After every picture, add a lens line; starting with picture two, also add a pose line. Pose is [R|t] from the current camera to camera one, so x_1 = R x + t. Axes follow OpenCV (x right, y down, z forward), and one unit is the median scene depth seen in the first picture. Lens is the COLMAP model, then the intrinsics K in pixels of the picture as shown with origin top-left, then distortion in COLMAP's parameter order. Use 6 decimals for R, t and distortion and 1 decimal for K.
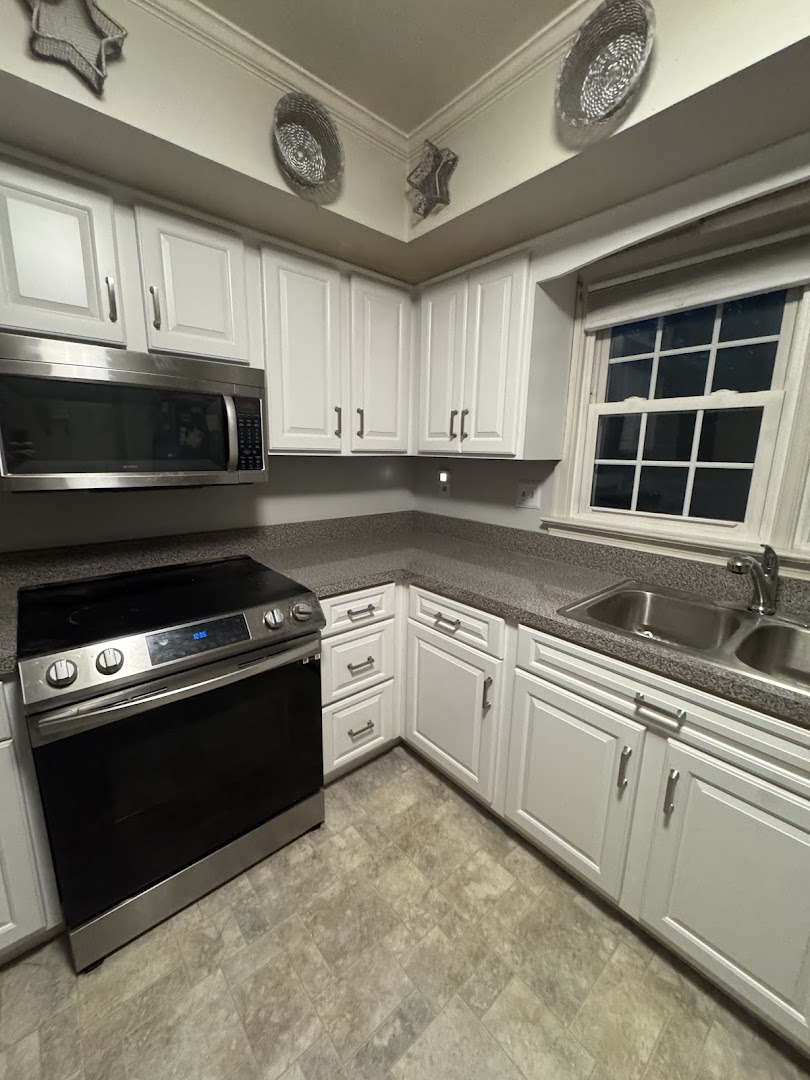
lens RADIAL K [[429.1, 0, 408.0], [0, 429.1, 540.9], [0, 0, 1]] dist [-0.003659, -0.000280]
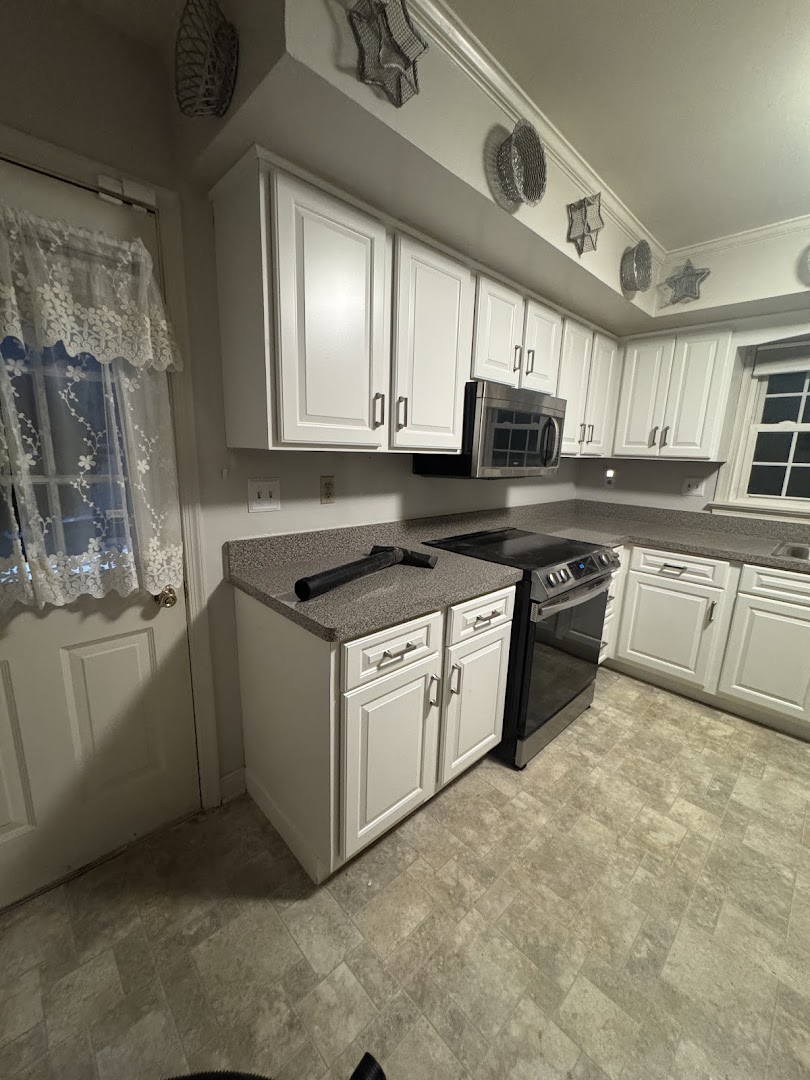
lens RADIAL K [[429.1, 0, 404.8], [0, 429.1, 541.5], [0, 0, 1]] dist [-0.003659, -0.000280]
pose [[0.998571, -0.000123, 0.053438, -1.011843], [-0.000030, 0.999996, 0.002858, 0.096548], [-0.053438, -0.002856, 0.998567, -0.491026]]
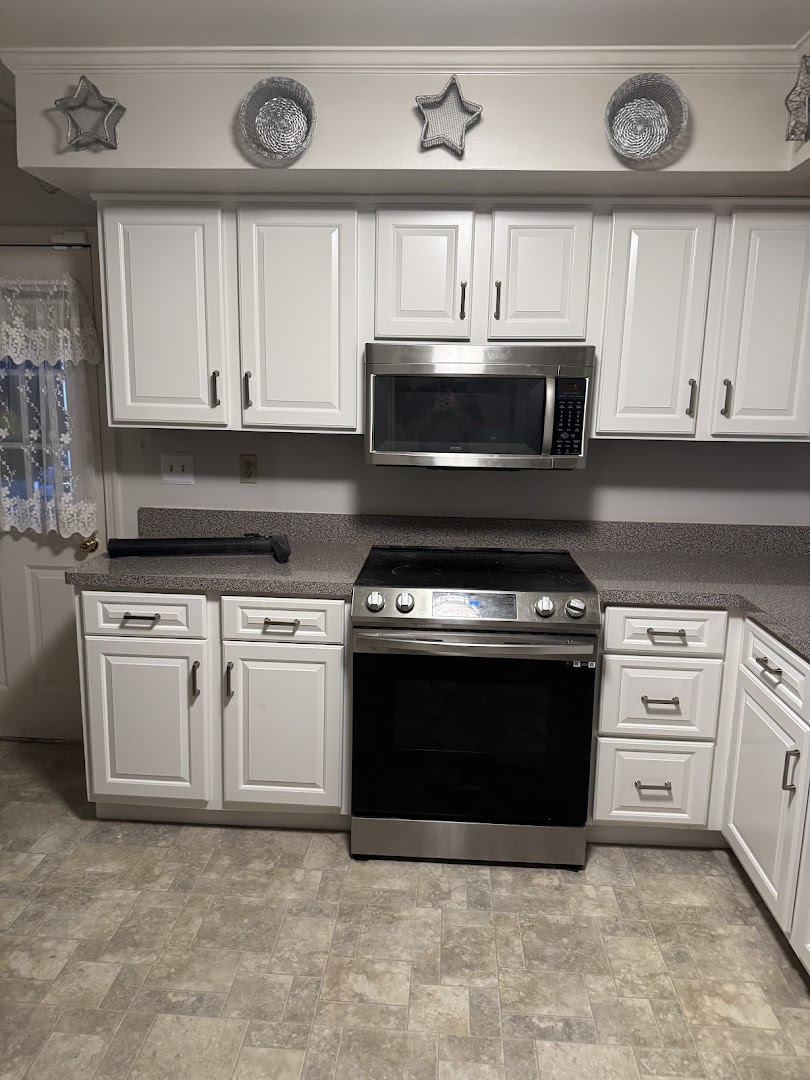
lens RADIAL K [[762.1, 0, 403.6], [0, 762.1, 548.1], [0, 0, 1]] dist [0.044079, -0.056143]
pose [[0.713546, 0.130135, -0.688416, 0.567648], [-0.150566, 0.988122, 0.030727, 0.038060], [0.684238, 0.081727, 0.724665, -0.439625]]
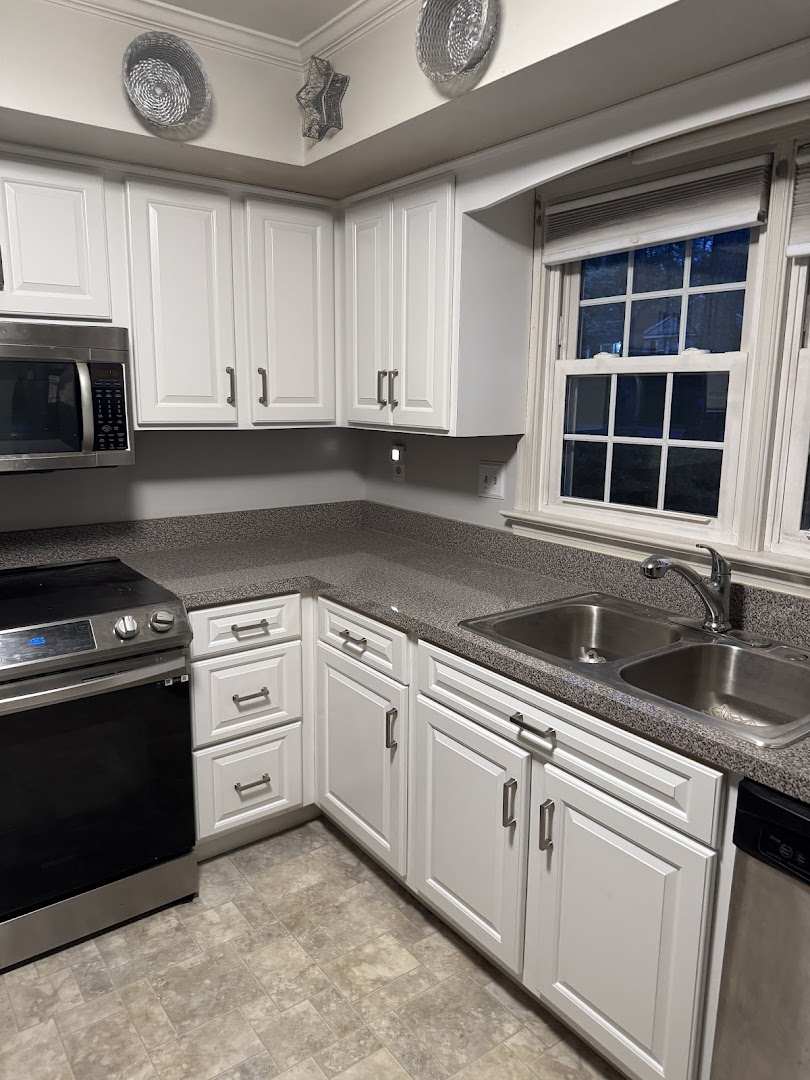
lens RADIAL K [[762.1, 0, 402.5], [0, 762.1, 541.3], [0, 0, 1]] dist [0.044079, -0.056143]
pose [[0.996634, 0.008162, -0.081578, 0.318678], [-0.009343, 0.999857, -0.014116, 0.023845], [0.081451, 0.014830, 0.996567, -0.425146]]
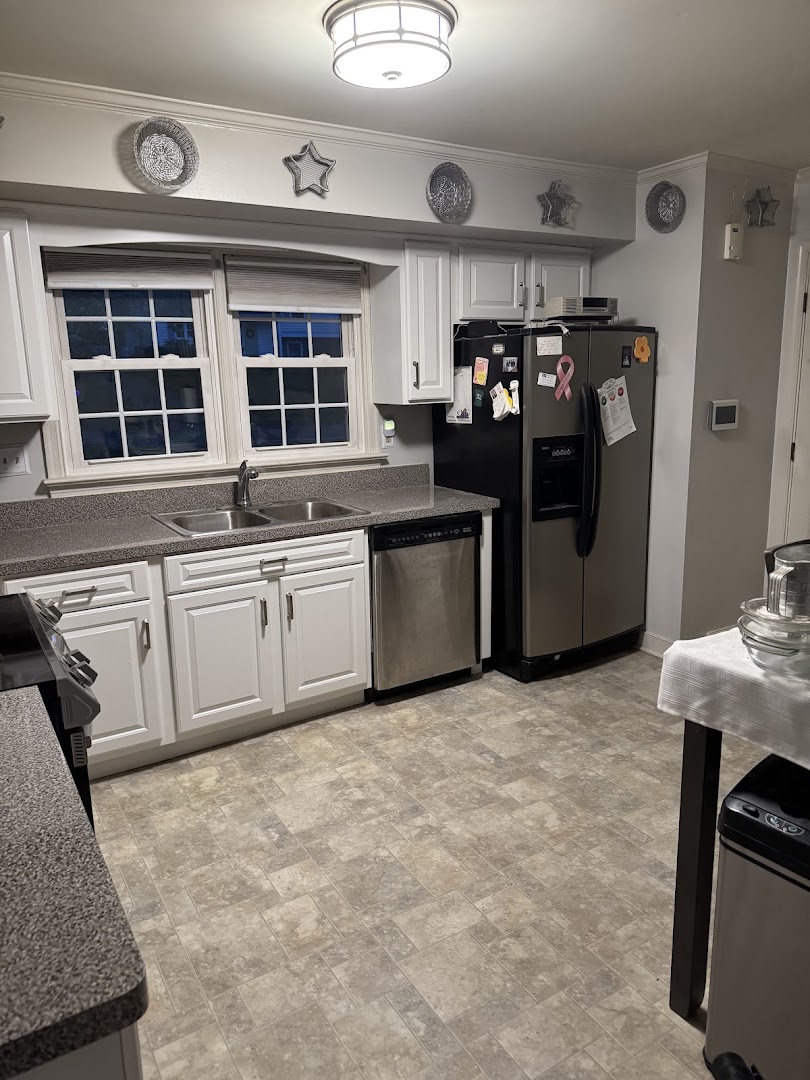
lens RADIAL K [[762.1, 0, 406.9], [0, 762.1, 542.2], [0, 0, 1]] dist [0.044079, -0.056143]
pose [[0.156572, -0.238387, 0.958466, -1.517547], [0.227047, 0.953132, 0.199971, -0.106531], [-0.961215, 0.186307, 0.203359, -0.072305]]
